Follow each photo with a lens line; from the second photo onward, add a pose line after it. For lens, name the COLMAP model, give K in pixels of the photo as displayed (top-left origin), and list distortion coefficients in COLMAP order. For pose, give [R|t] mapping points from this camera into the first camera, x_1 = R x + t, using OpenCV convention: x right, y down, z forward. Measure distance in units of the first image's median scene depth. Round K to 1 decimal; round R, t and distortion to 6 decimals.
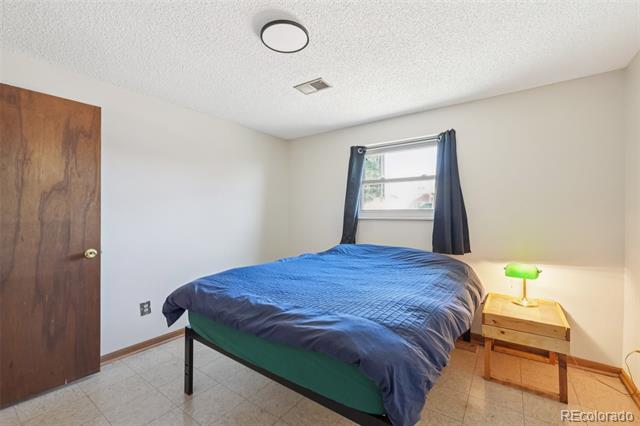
lens RADIAL K [[272.5, 0, 321.4], [0, 272.5, 211.0], [0, 0, 1]] dist [-0.000201, -0.000182]
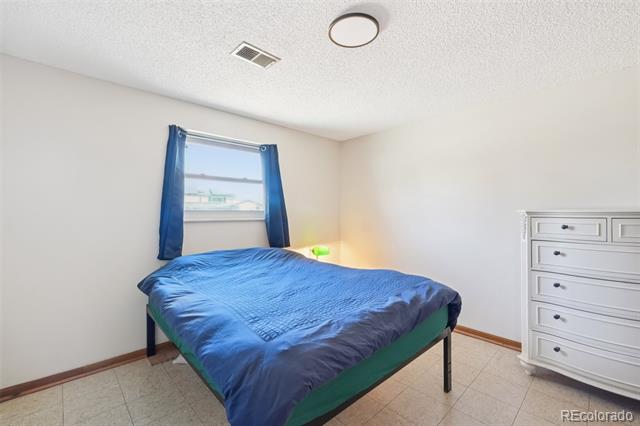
lens RADIAL K [[272.5, 0, 321.4], [0, 272.5, 212.9], [0, 0, 1]] dist [-0.000201, -0.000182]
pose [[0.204522, -0.002217, 0.978859, -0.627496], [-0.008846, 0.999952, 0.004113, -0.002883], [-0.978822, -0.009500, 0.204493, 0.520673]]
